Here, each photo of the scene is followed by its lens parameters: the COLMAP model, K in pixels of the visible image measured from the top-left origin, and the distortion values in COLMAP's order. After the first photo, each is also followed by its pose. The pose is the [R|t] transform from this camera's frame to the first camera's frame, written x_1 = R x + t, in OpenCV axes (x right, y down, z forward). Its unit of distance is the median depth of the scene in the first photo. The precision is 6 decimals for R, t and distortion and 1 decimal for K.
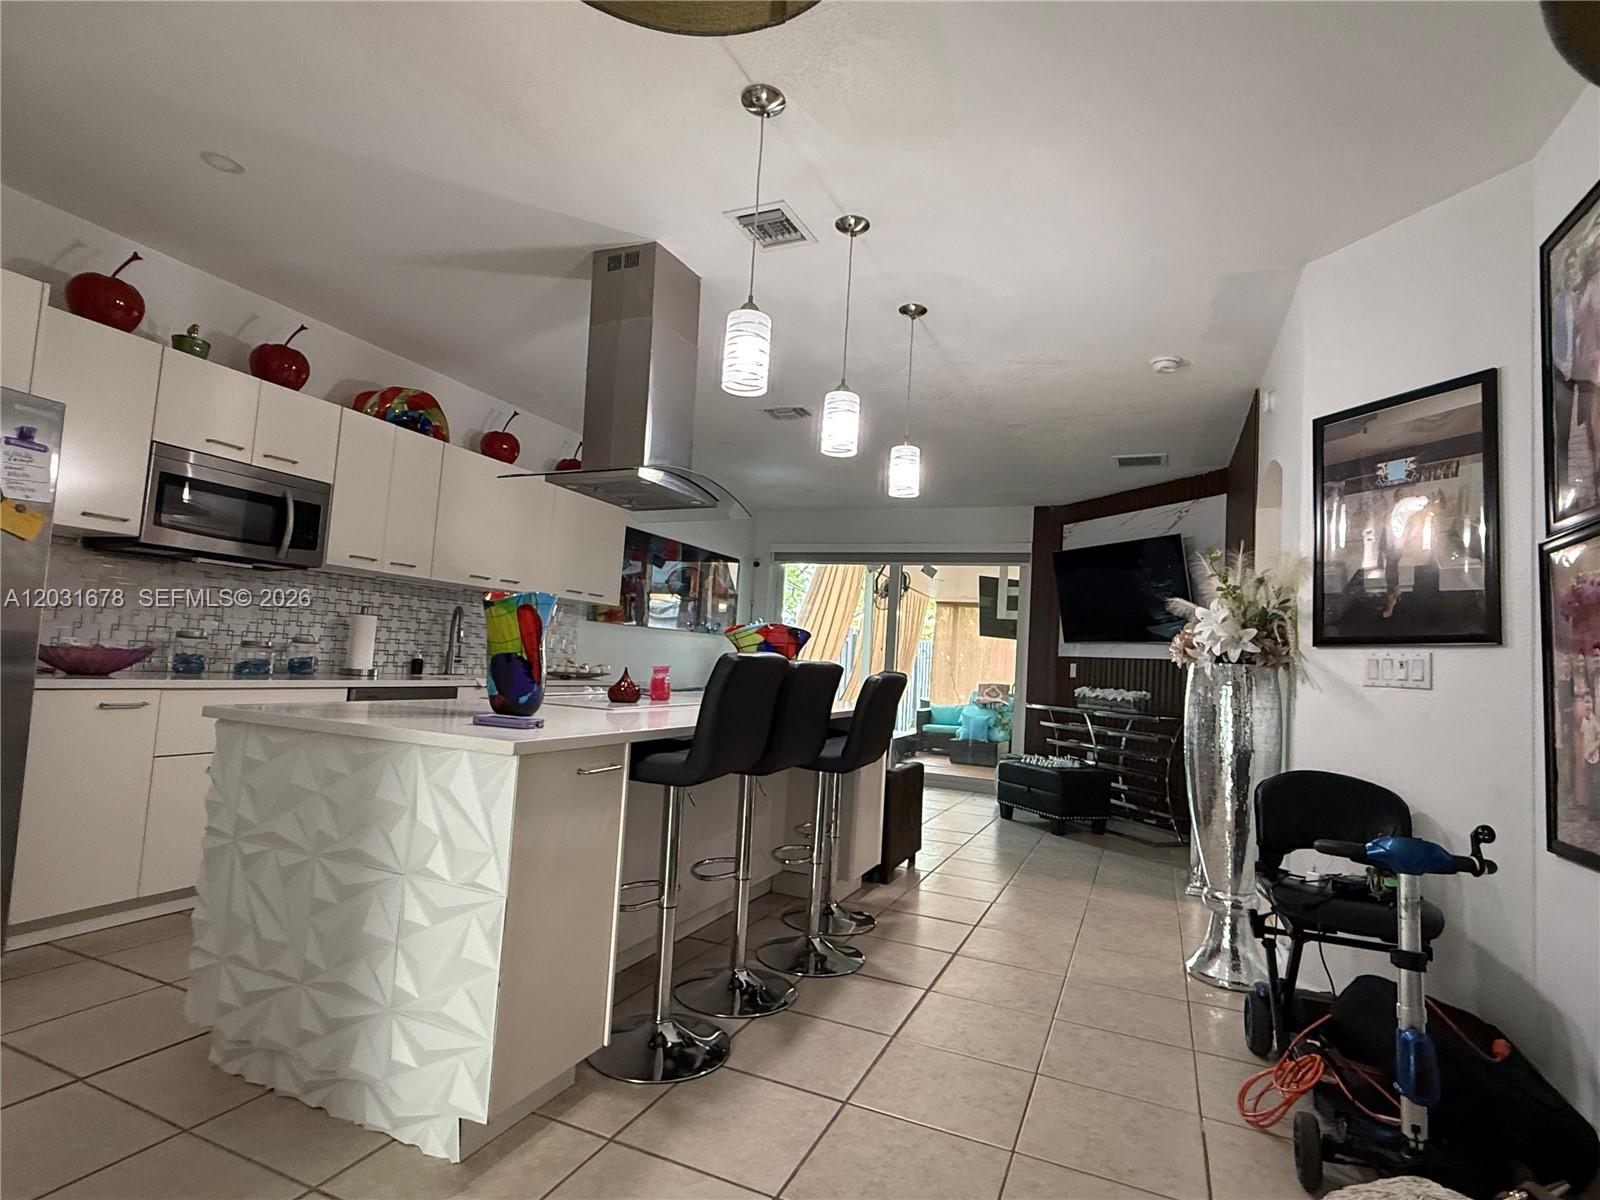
lens RADIAL K [[809.8, 0, 801.0], [0, 809.8, 600.5], [0, 0, 1]] dist [0.002036, 0.001103]
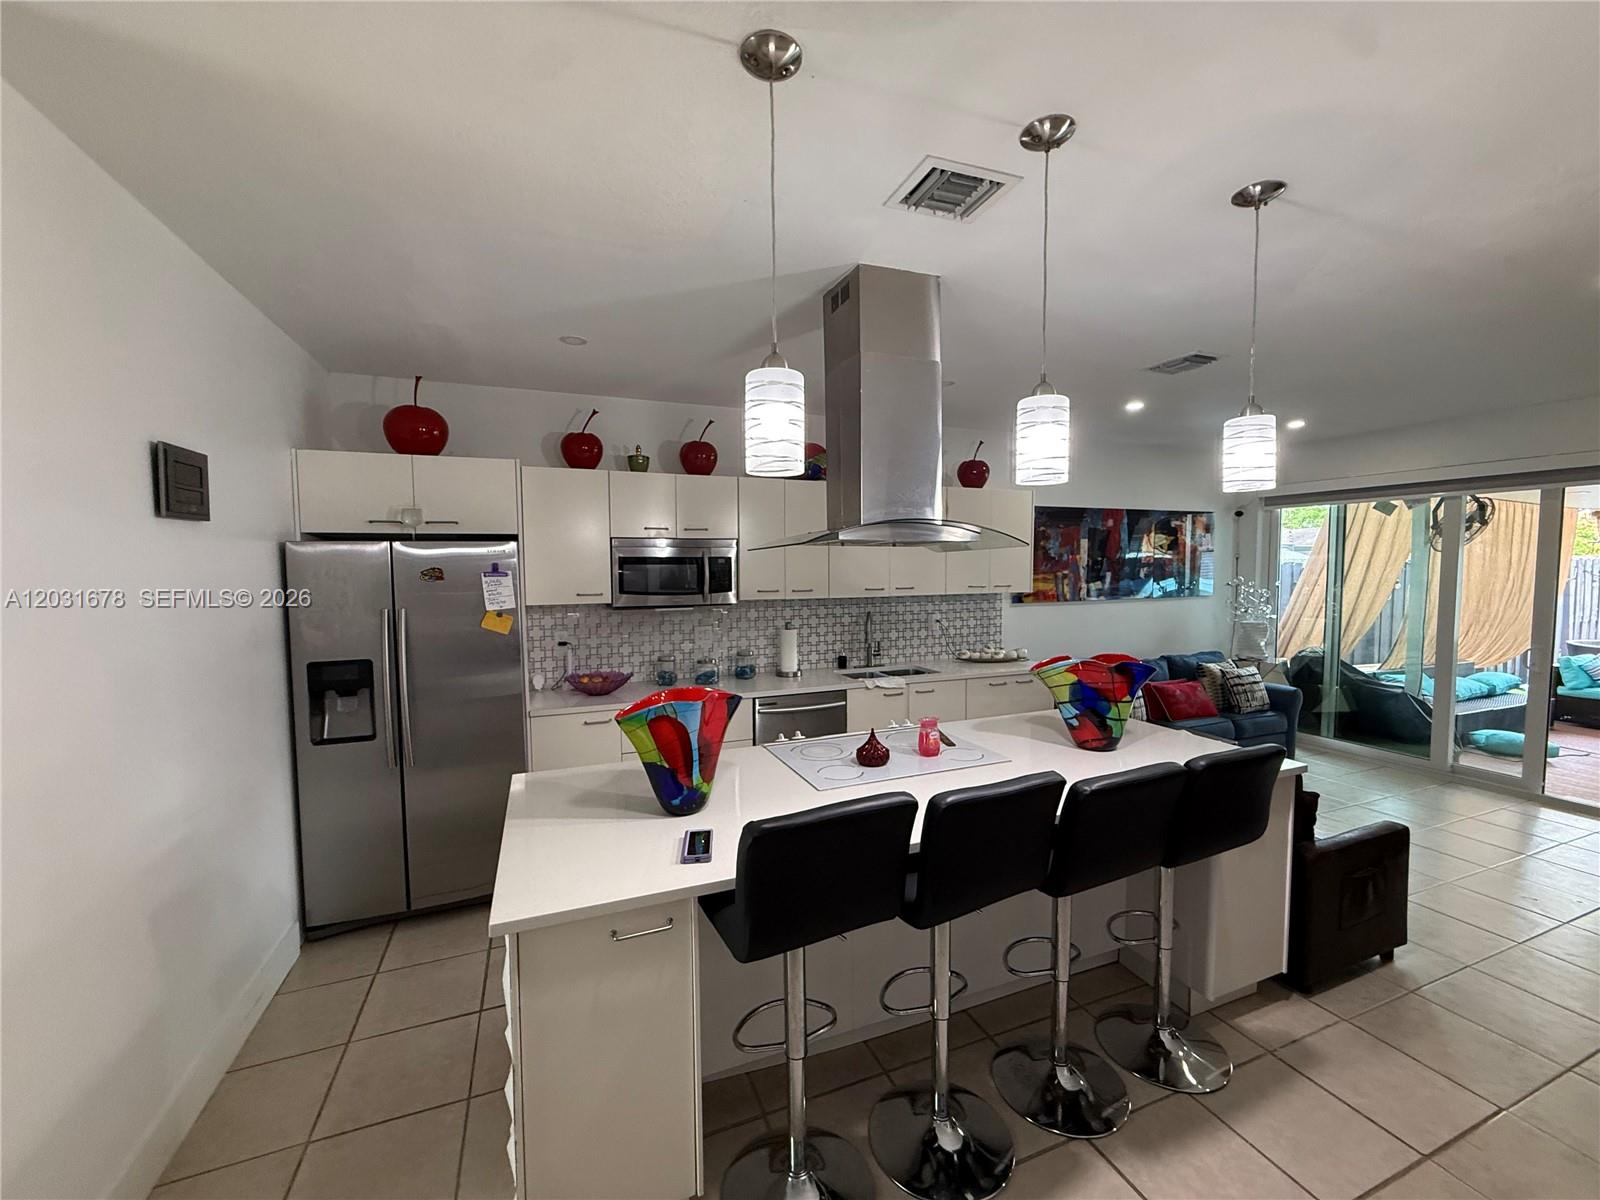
lens RADIAL K [[638.8, 0, 801.2], [0, 638.8, 601.7], [0, 0, 1]] dist [0.000529, -0.000295]
pose [[0.711382, -0.024134, -0.702391, 0.125697], [0.101891, 0.992393, 0.069098, -0.061622], [0.695380, -0.120723, 0.708430, 0.197181]]
